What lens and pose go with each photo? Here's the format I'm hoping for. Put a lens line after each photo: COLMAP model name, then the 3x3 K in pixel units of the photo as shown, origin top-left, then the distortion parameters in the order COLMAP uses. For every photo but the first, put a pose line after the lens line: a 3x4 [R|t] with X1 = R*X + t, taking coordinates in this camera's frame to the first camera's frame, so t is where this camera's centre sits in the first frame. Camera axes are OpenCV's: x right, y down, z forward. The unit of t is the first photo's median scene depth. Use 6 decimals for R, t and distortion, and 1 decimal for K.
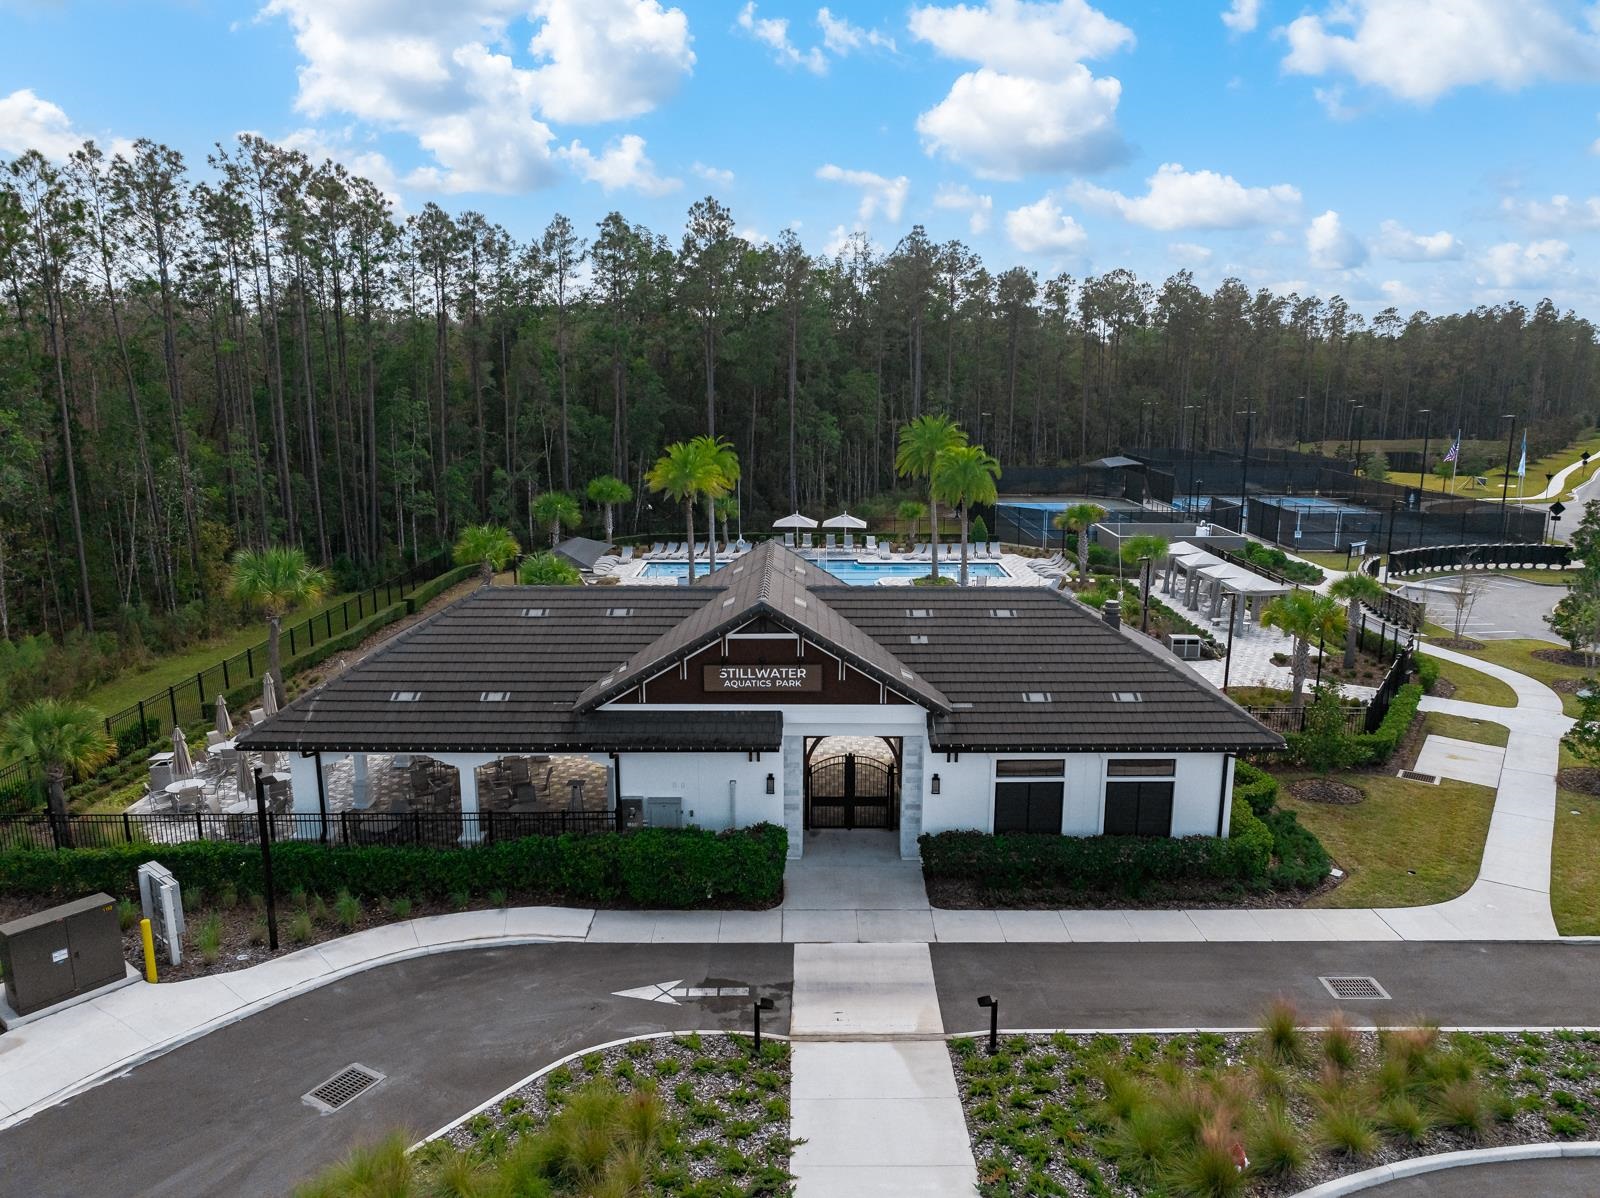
lens RADIAL K [[1123.2, 0, 804.9], [0, 1123.2, 594.8], [0, 0, 1]] dist [-0.034829, 0.023406]
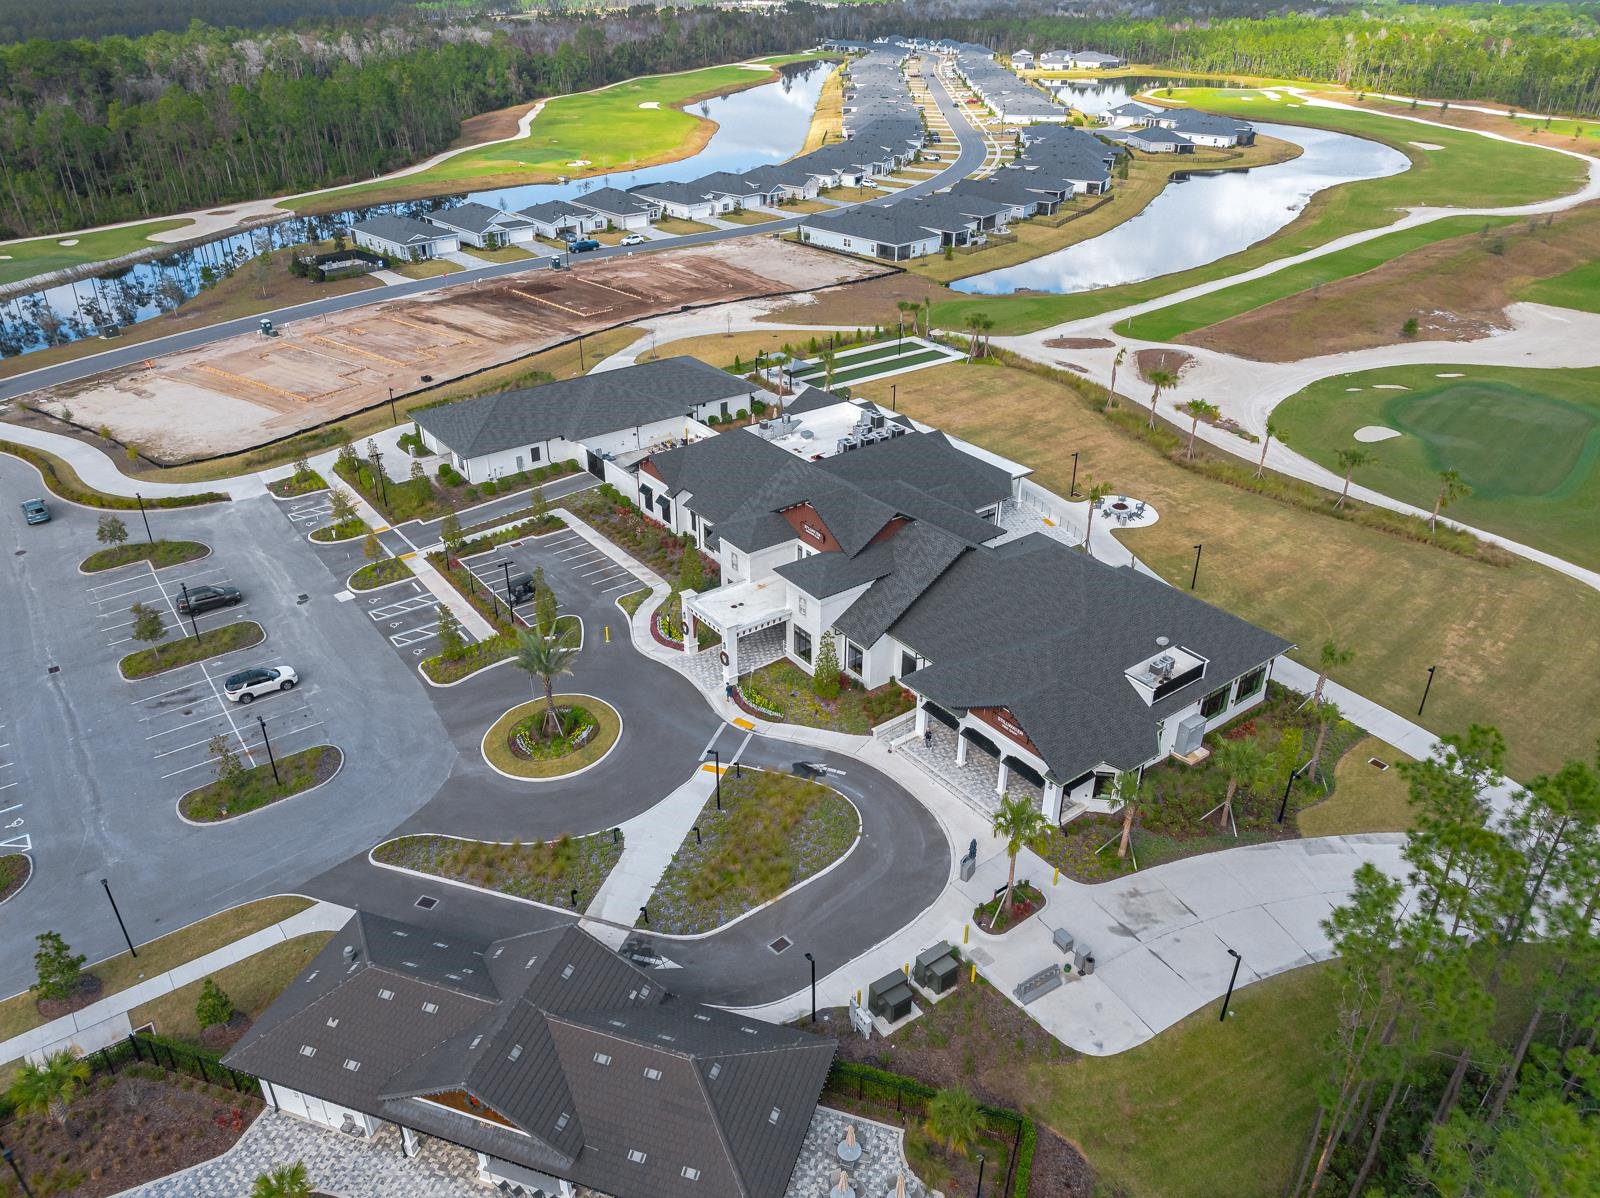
lens RADIAL K [[1128.7, 0, 802.0], [0, 1128.7, 594.5], [0, 0, 1]] dist [-0.032070, 0.015780]
pose [[-0.950188, -0.156638, 0.269456, -0.836169], [0.056814, 0.763005, 0.643890, -1.630461], [-0.306454, 0.627126, -0.716100, 1.880544]]
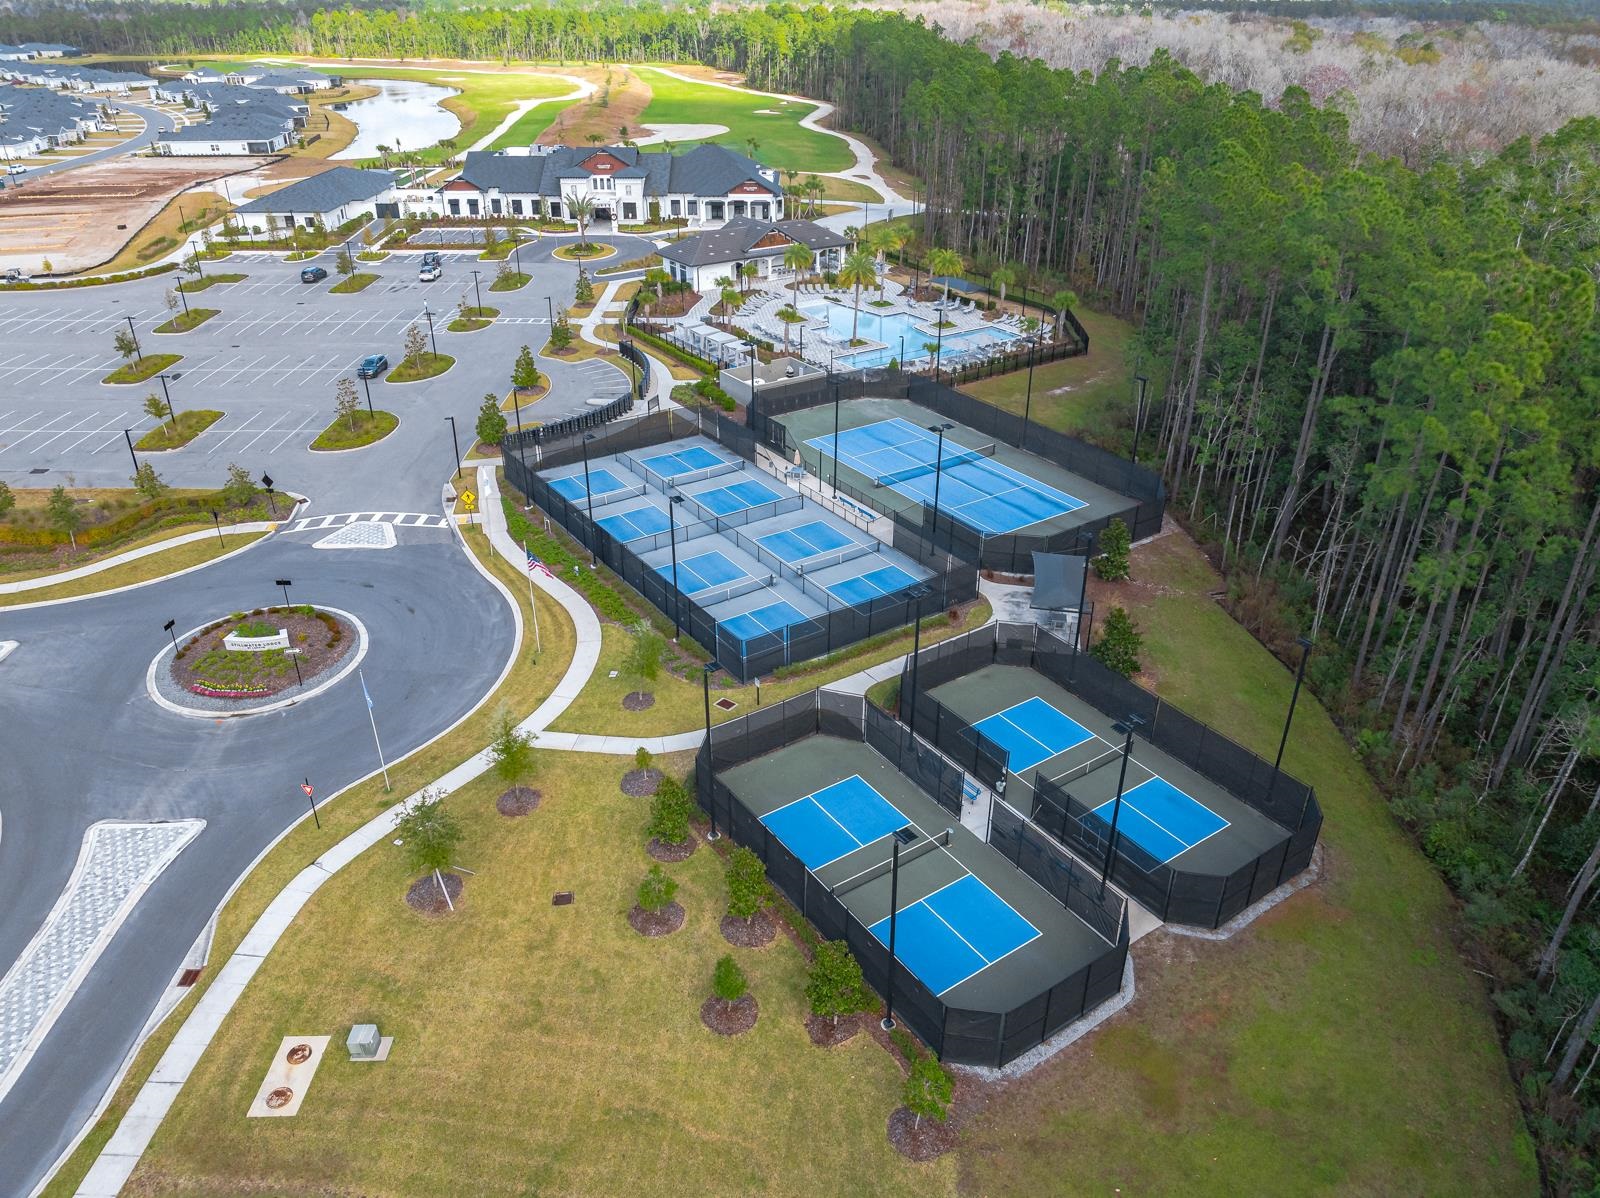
lens RADIAL K [[1120.7, 0, 806.2], [0, 1120.7, 594.3], [0, 0, 1]] dist [-0.027040, 0.007662]
pose [[-0.824267, 0.268752, -0.498354, 2.967313], [-0.119156, 0.778122, 0.616707, -2.006072], [0.553521, 0.567713, -0.609357, 5.651553]]
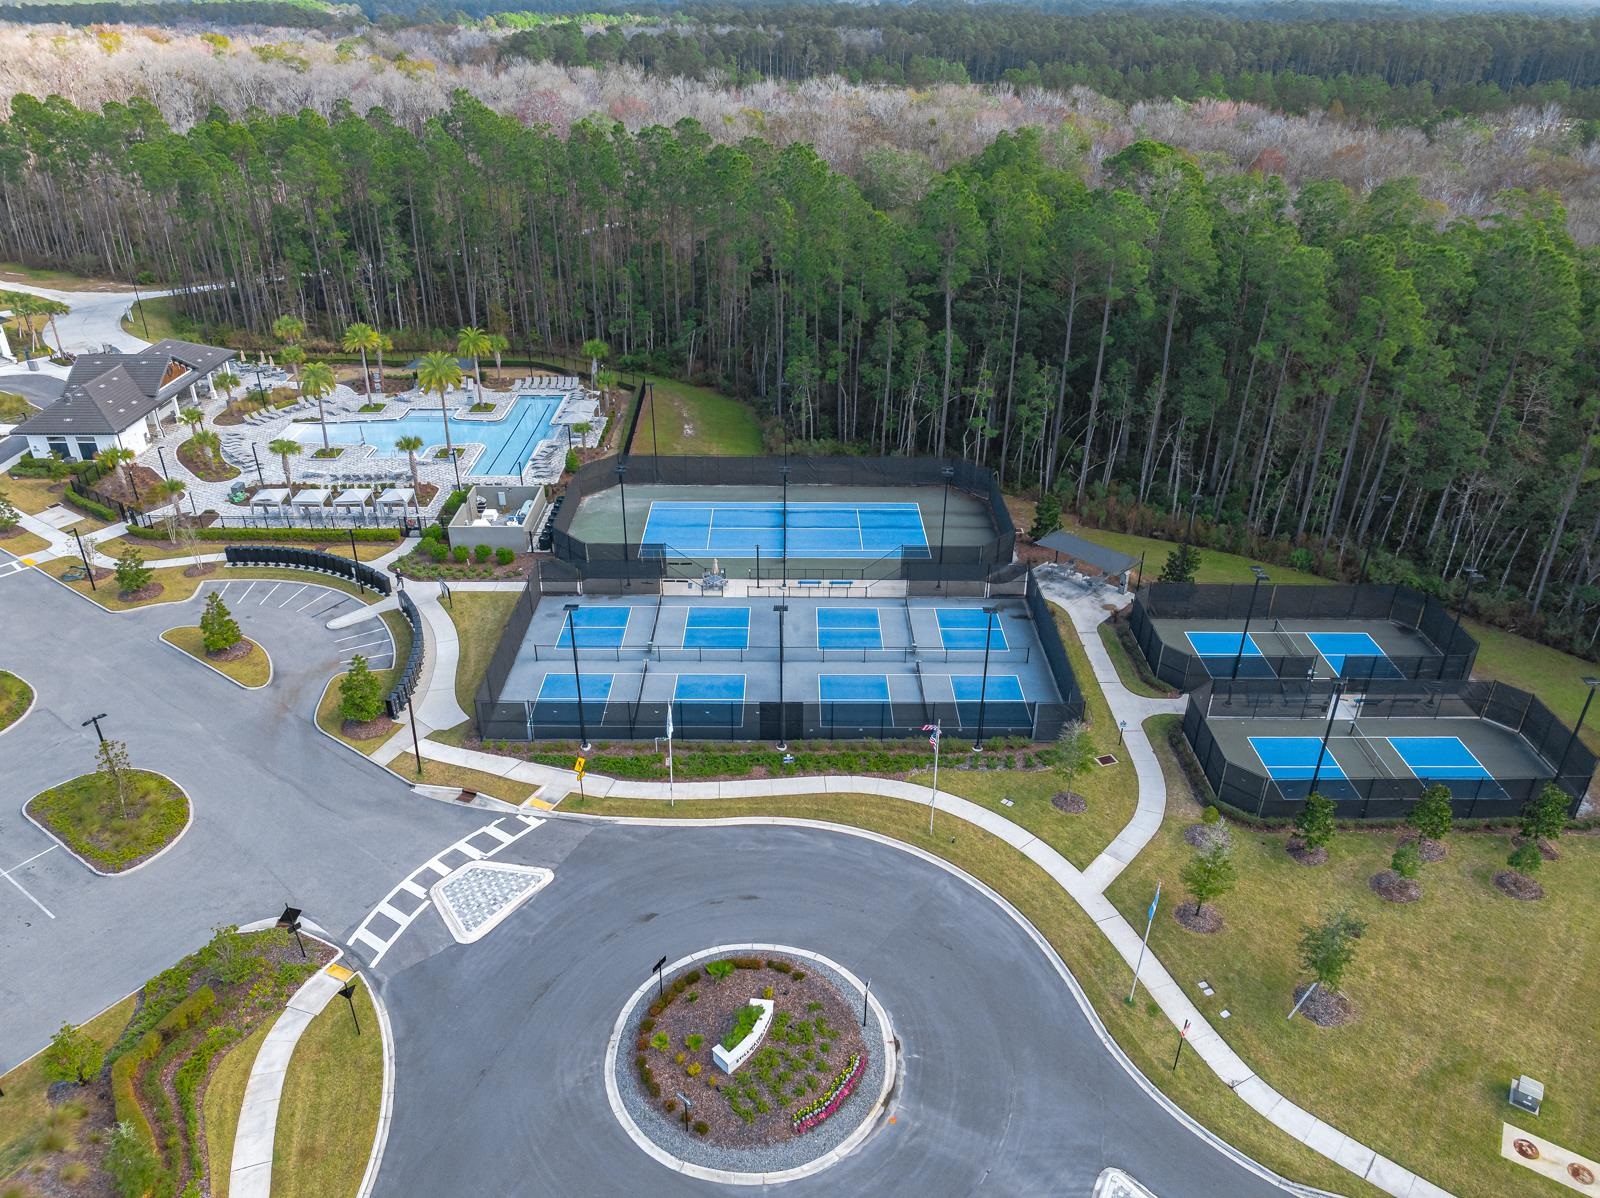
lens RADIAL K [[1128.7, 0, 802.0], [0, 1128.7, 594.5], [0, 0, 1]] dist [-0.032070, 0.015780]
pose [[0.005239, 0.478821, -0.877897, 3.995127], [-0.208369, 0.859162, 0.467358, -1.708774], [0.978036, 0.180478, 0.104273, 3.309755]]
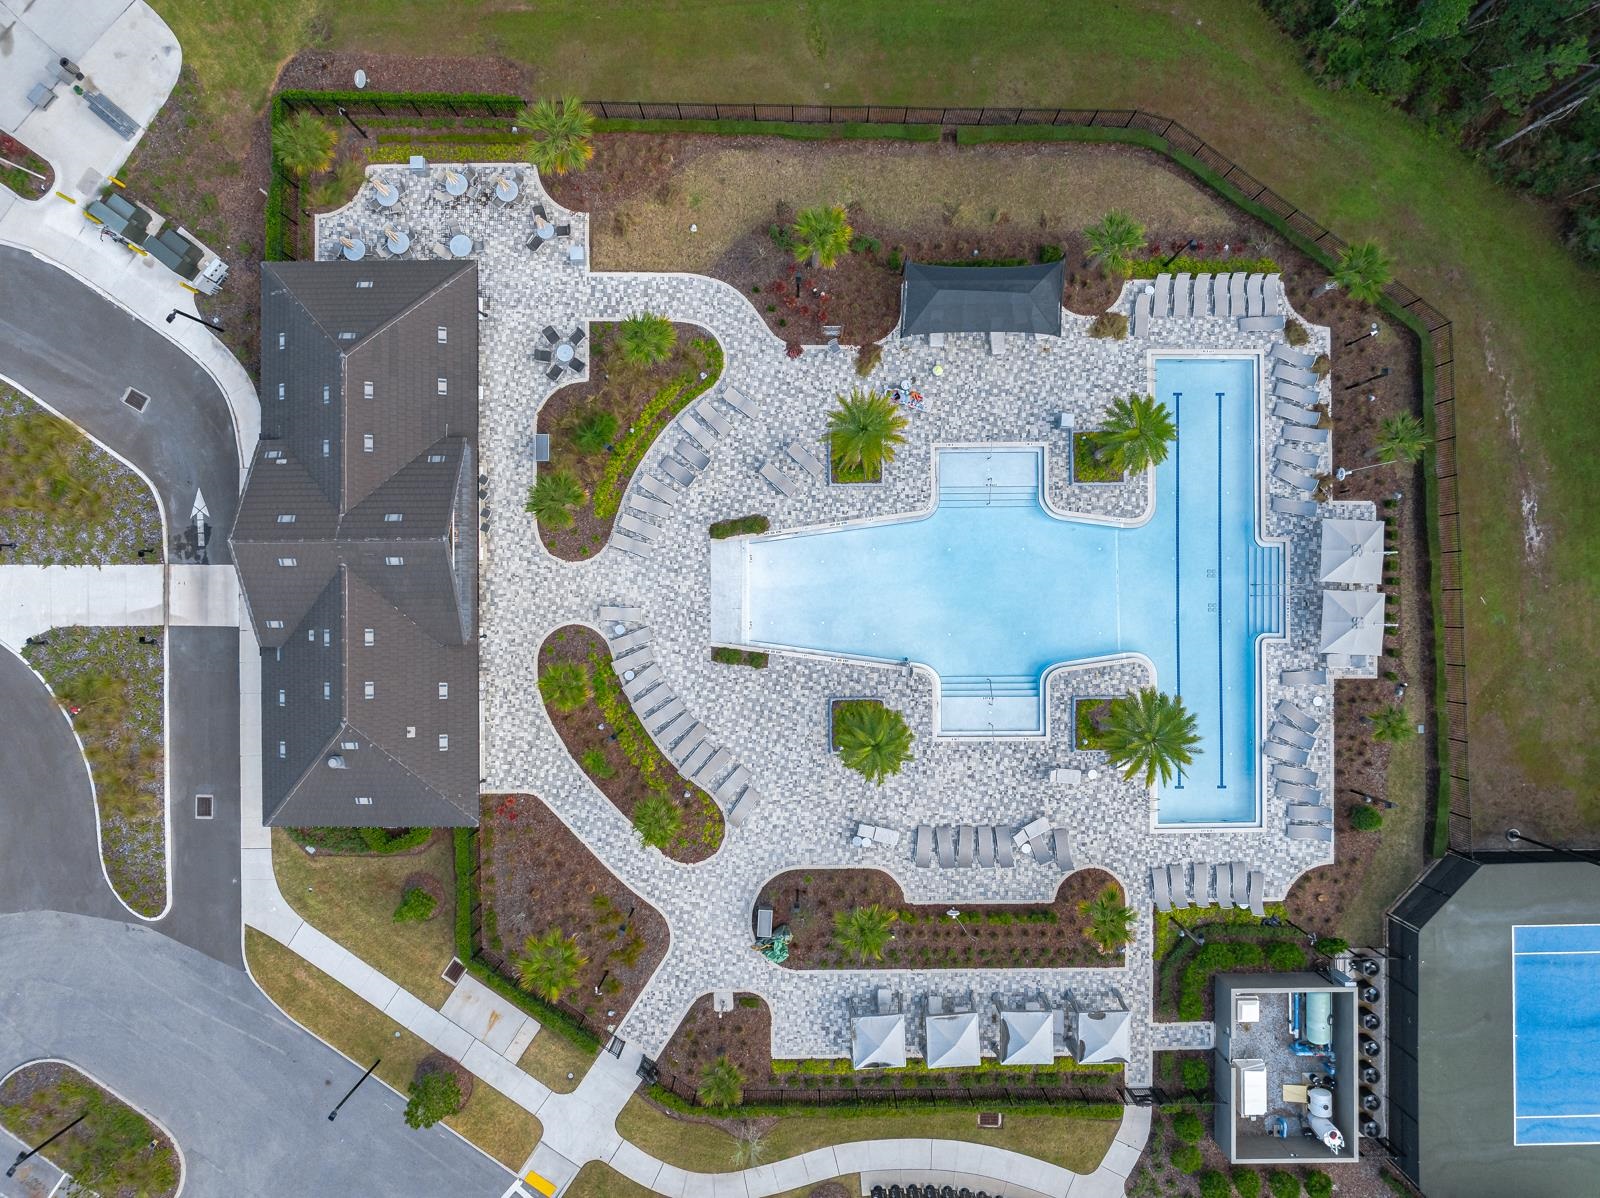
lens RADIAL K [[1105.4, 0, 805.3], [0, 1105.4, 592.6], [0, 0, 1]] dist [-0.024842, 0.006774]
pose [[0.002339, 0.999975, -0.006727, 0.056569], [-0.205765, 0.007064, 0.978576, -1.839179], [0.978599, -0.000905, 0.205777, 1.505601]]
